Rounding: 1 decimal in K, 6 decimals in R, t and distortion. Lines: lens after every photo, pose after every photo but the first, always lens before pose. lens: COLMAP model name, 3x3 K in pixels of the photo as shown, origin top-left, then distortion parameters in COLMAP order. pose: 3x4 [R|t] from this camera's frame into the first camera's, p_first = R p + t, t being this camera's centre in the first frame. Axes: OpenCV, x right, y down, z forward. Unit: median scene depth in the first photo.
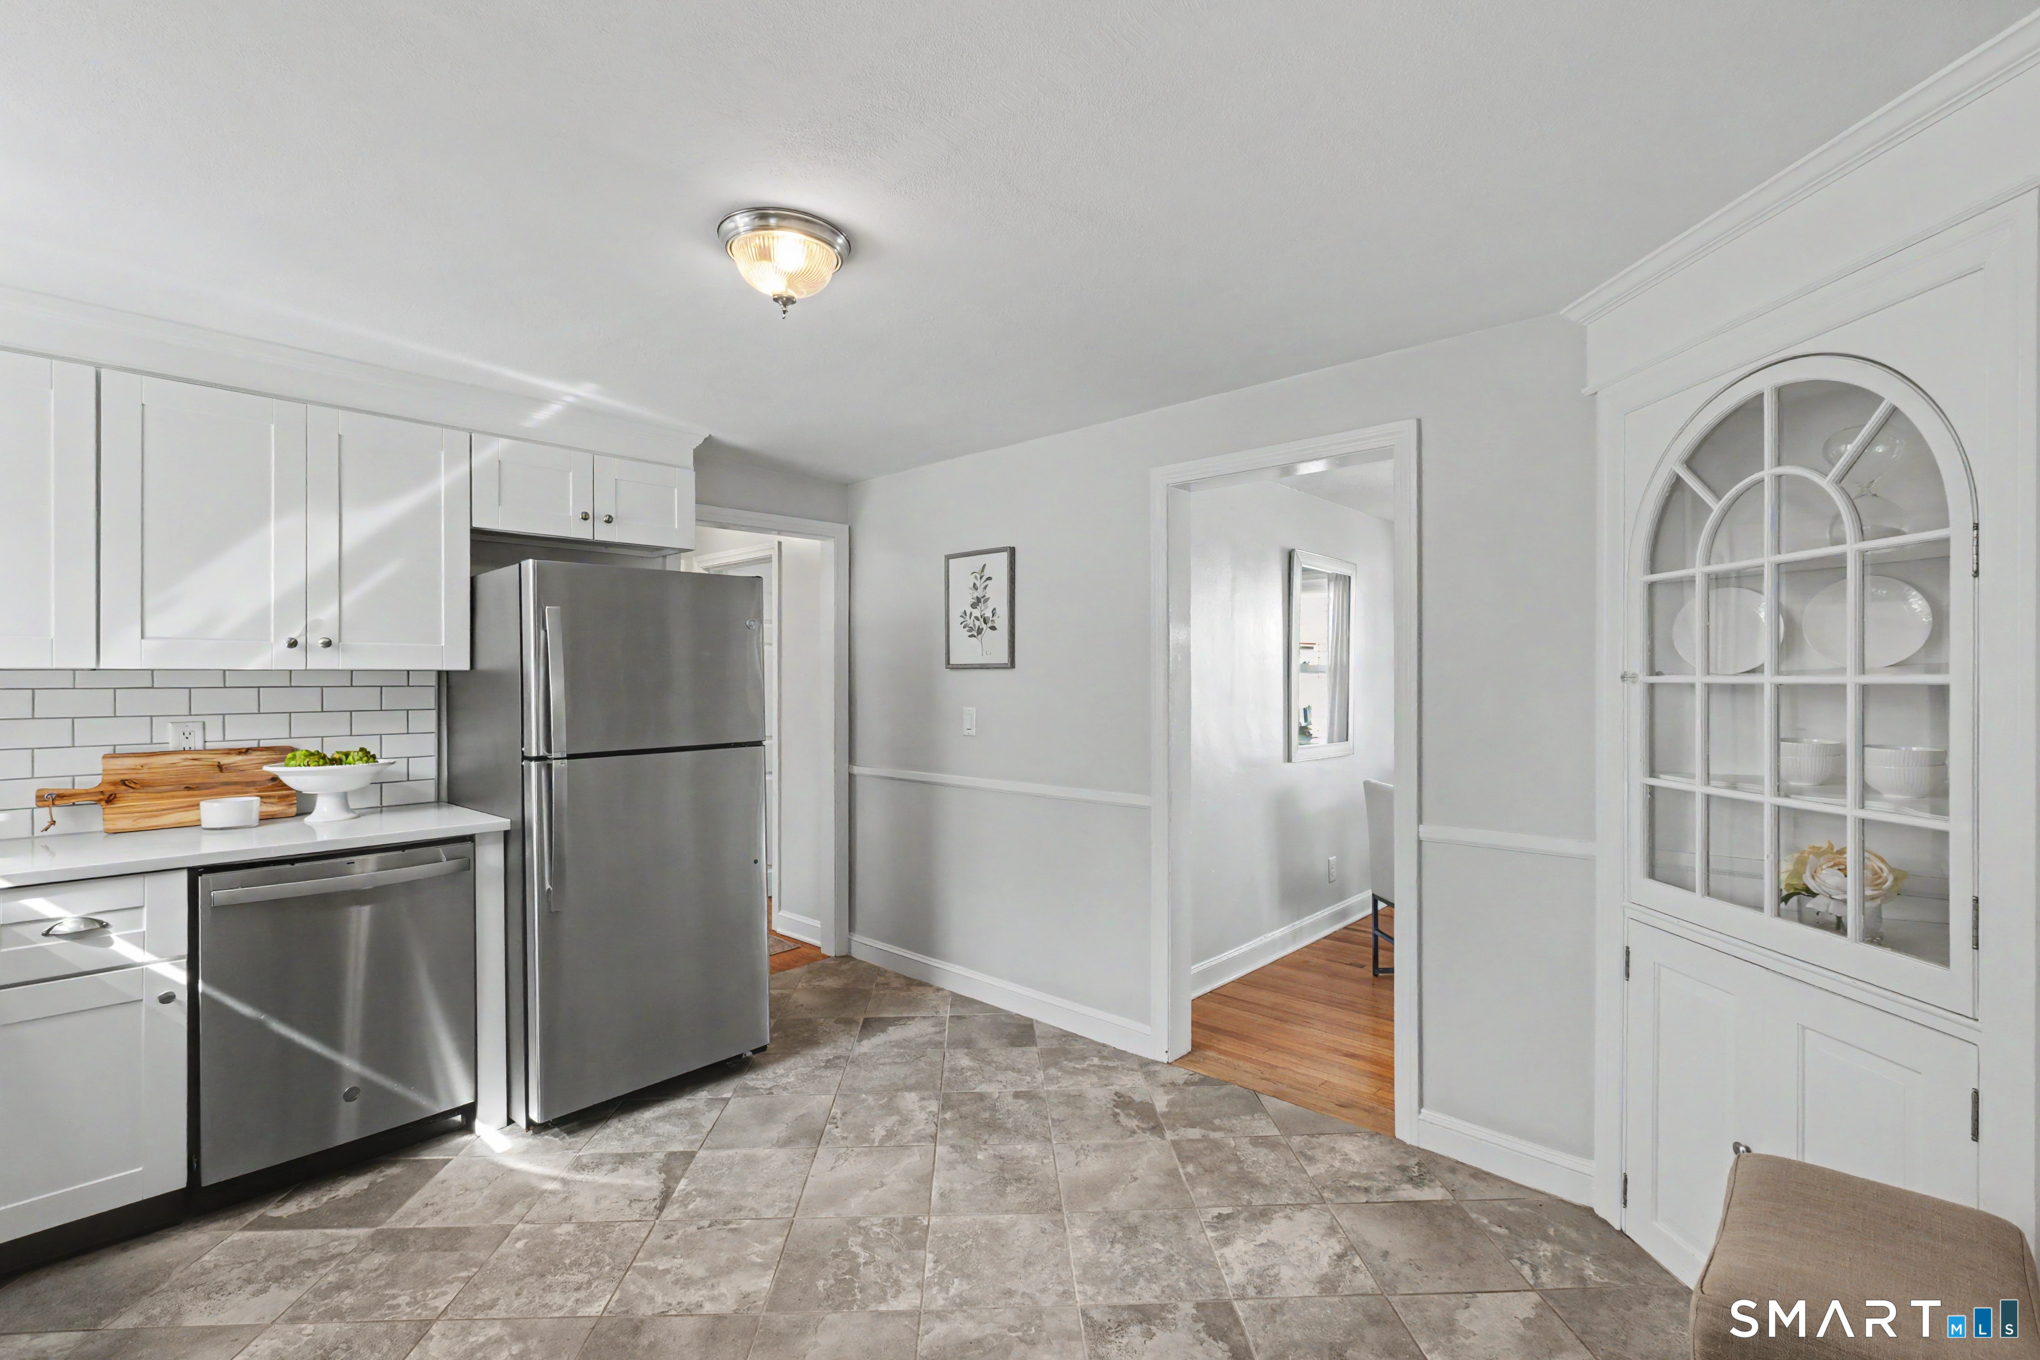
lens RADIAL K [[915.8, 0, 1005.4], [0, 915.8, 674.0], [0, 0, 1]] dist [-0.000579, -0.001561]
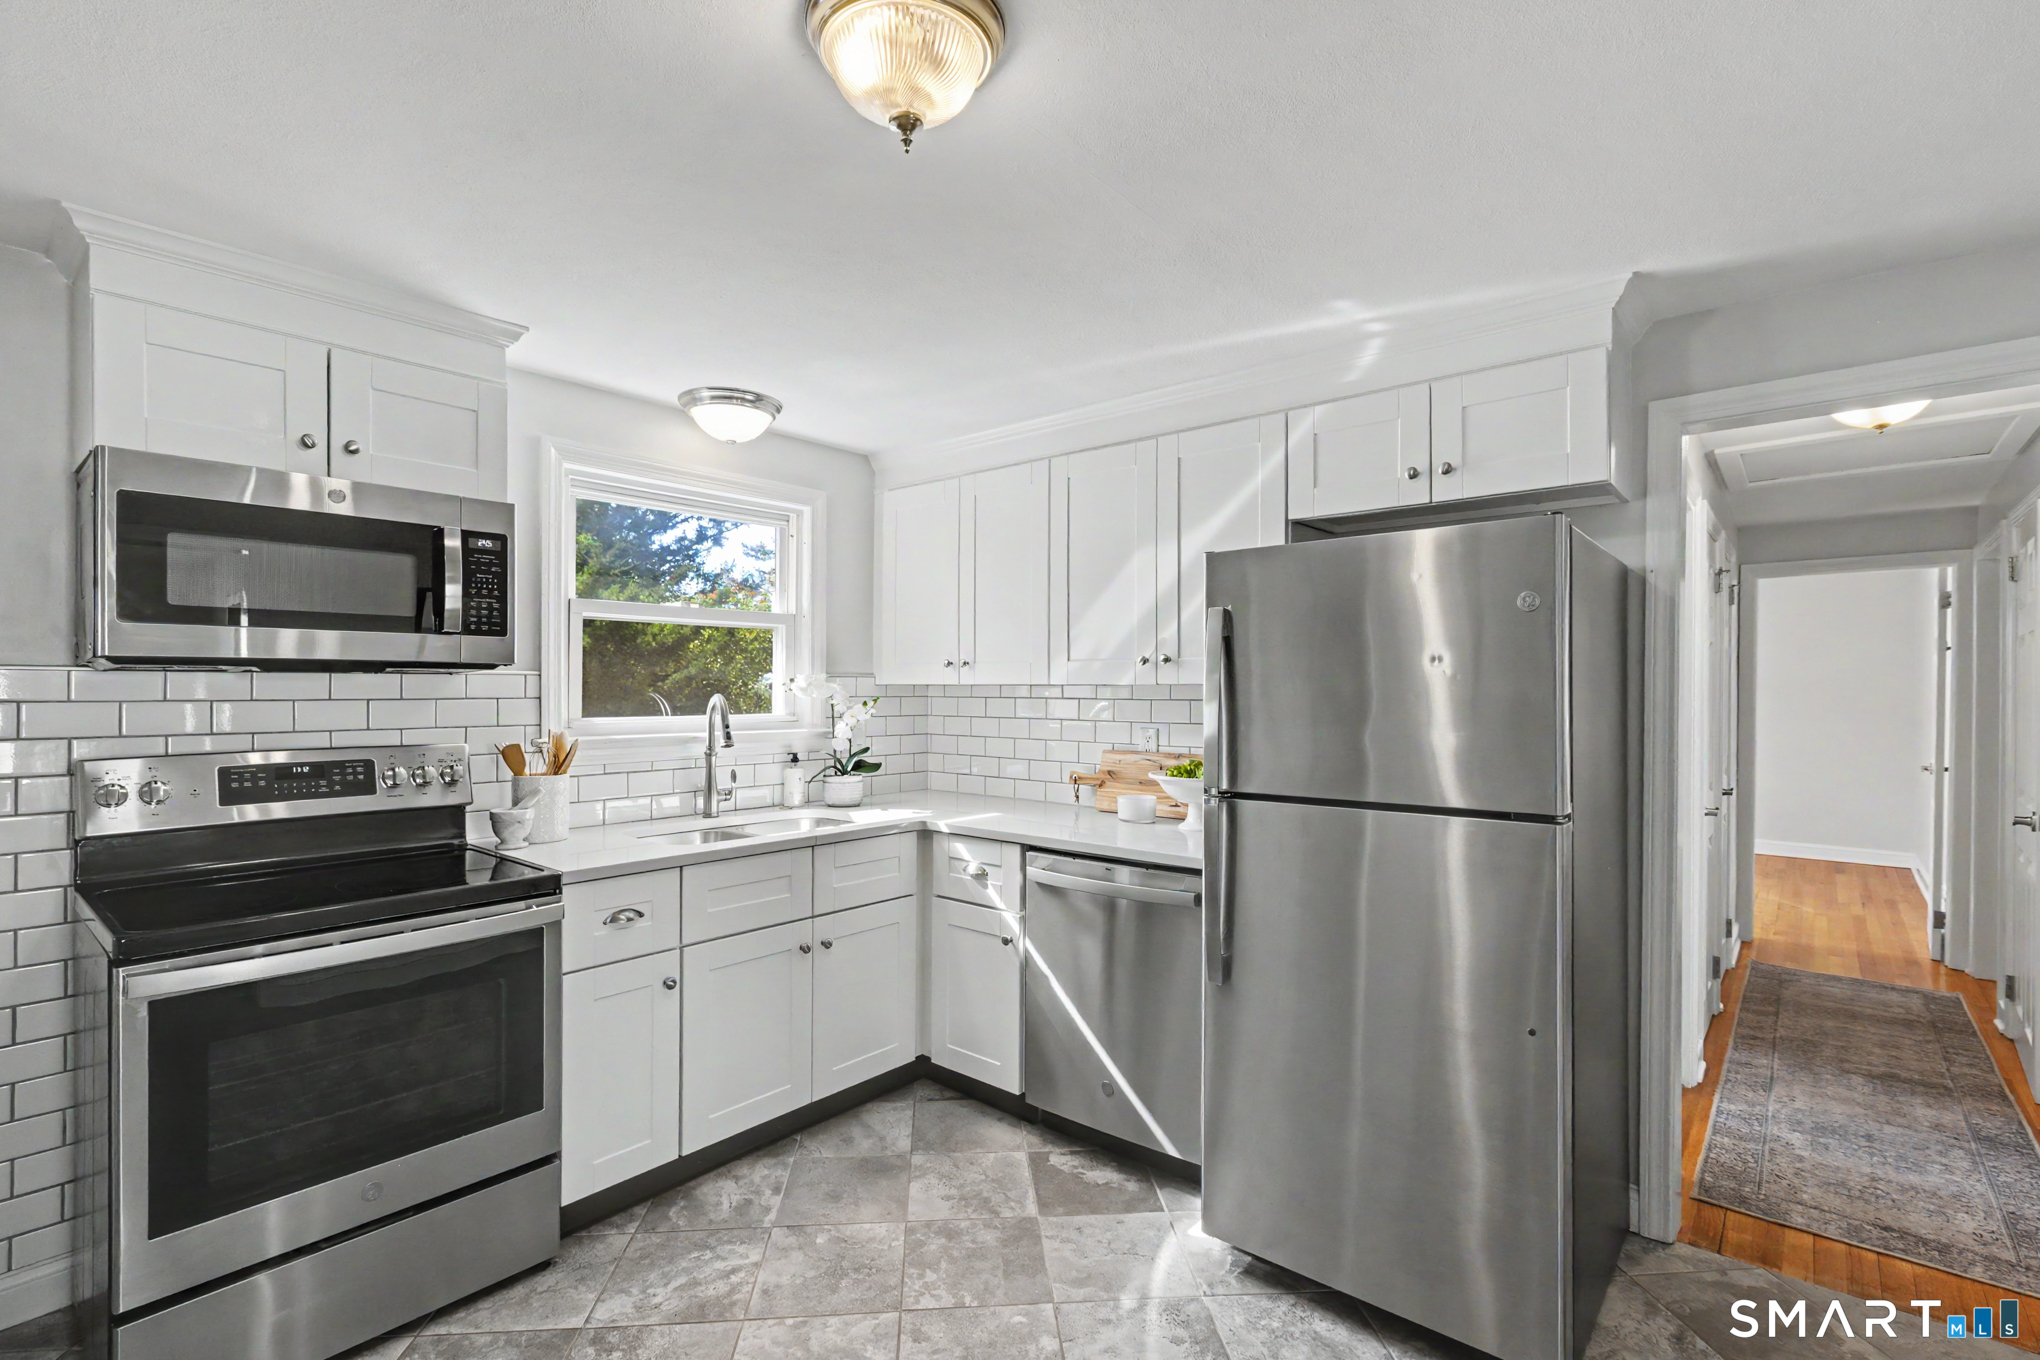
lens RADIAL K [[915.8, 0, 1014.6], [0, 915.8, 696.7], [0, 0, 1]] dist [-0.000579, -0.001561]
pose [[0.058450, 0.016143, -0.998160, 0.340661], [-0.000270, 0.999869, 0.016155, -0.009674], [0.998290, -0.000675, 0.058447, 0.875589]]
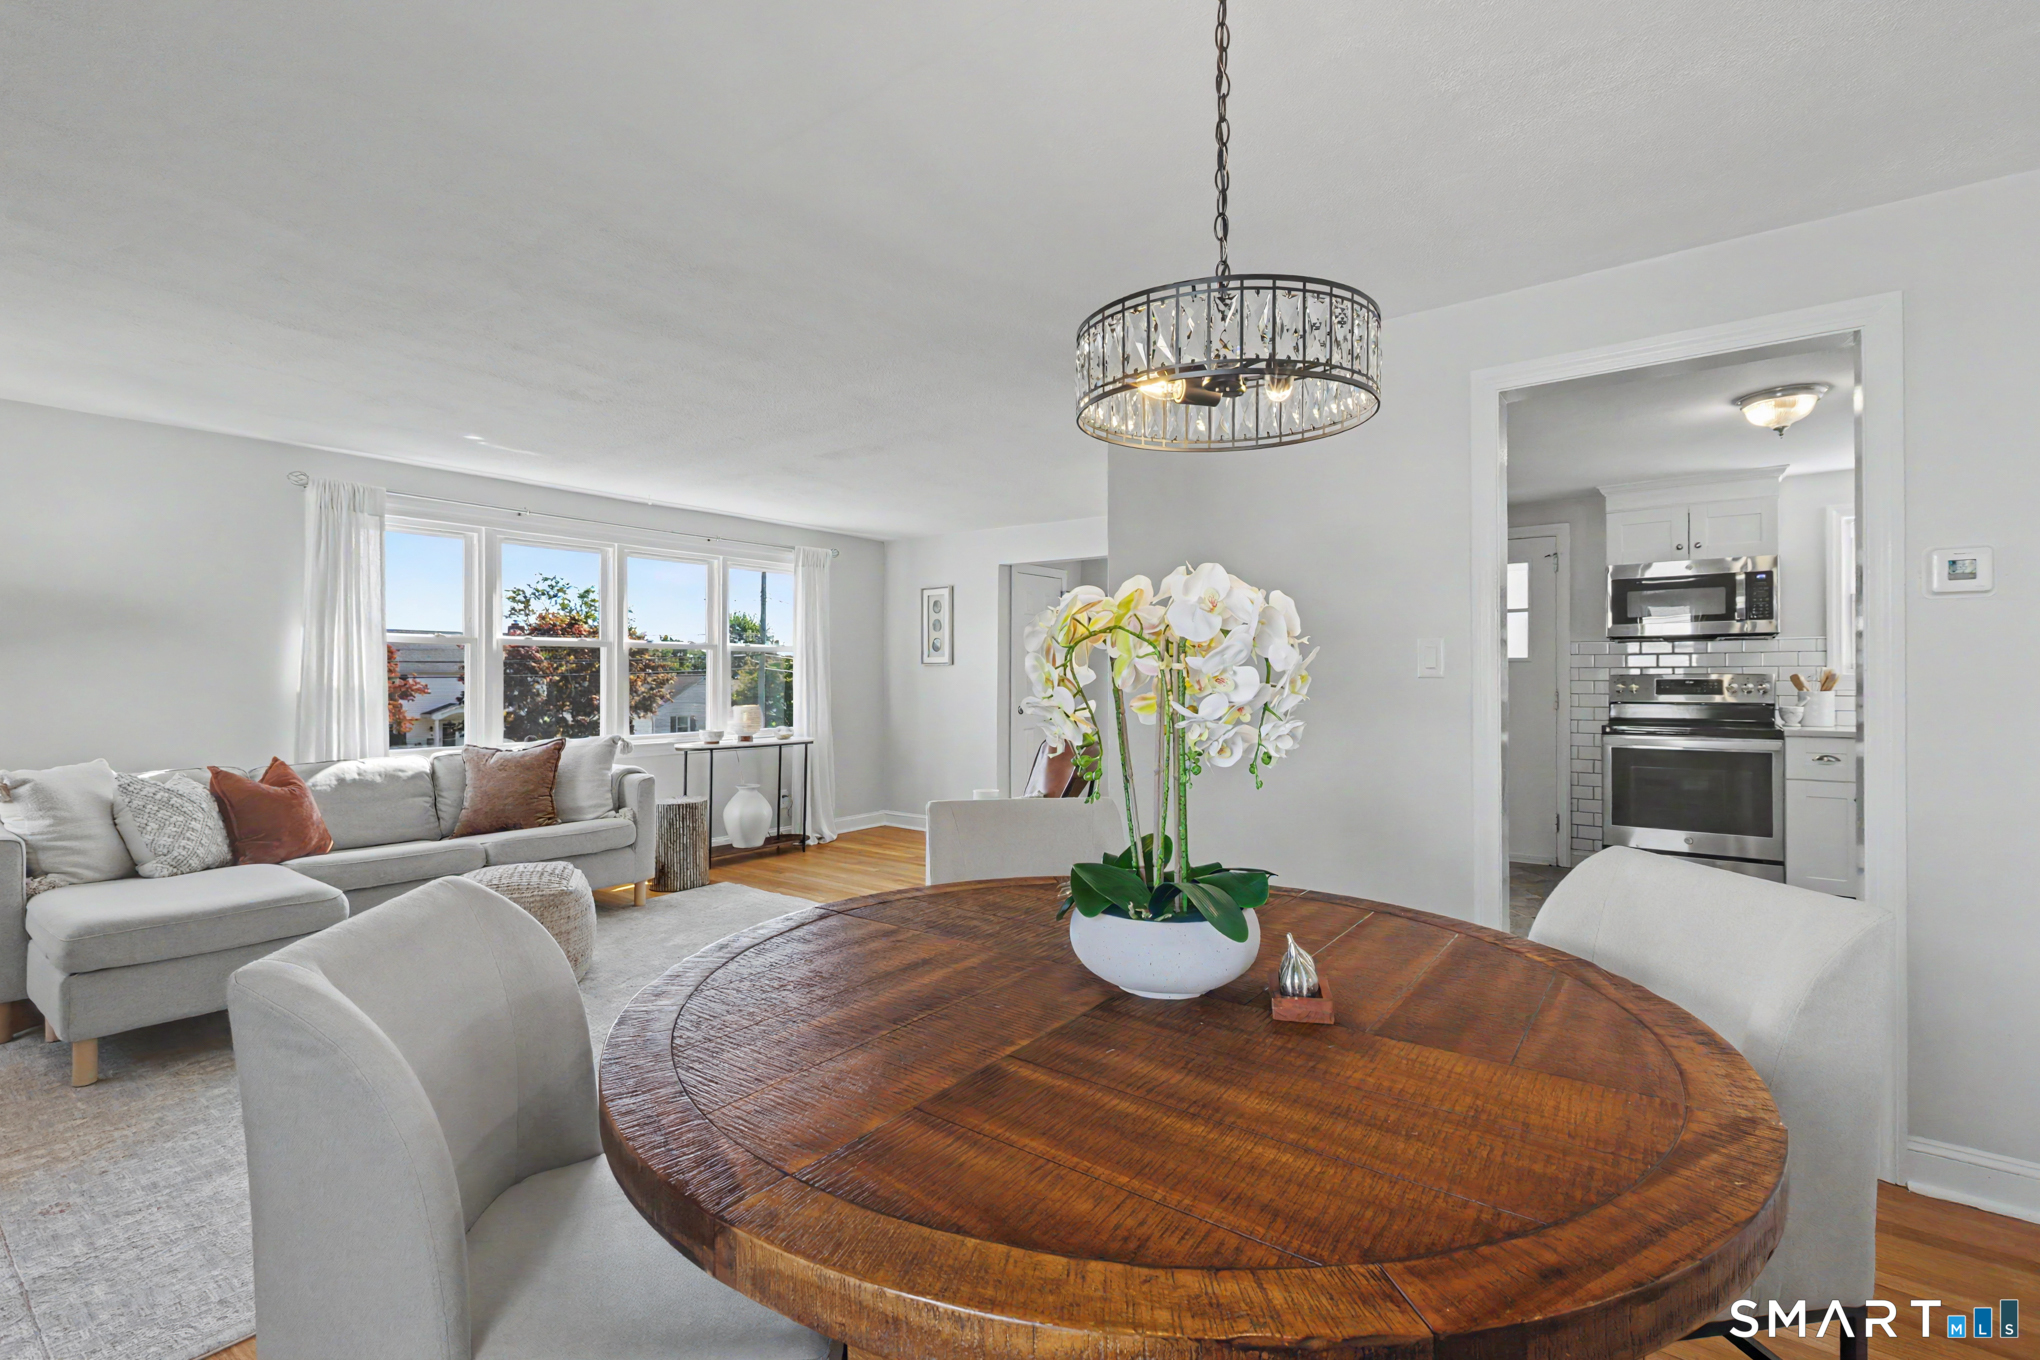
lens RADIAL K [[915.8, 0, 1011.2], [0, 915.8, 678.4], [0, 0, 1]] dist [-0.000579, -0.001561]
pose [[-0.992997, 0.003633, -0.118081, 1.216397], [0.004748, 0.999947, -0.009164, 0.080965], [0.118041, -0.009660, -0.992962, 2.158681]]
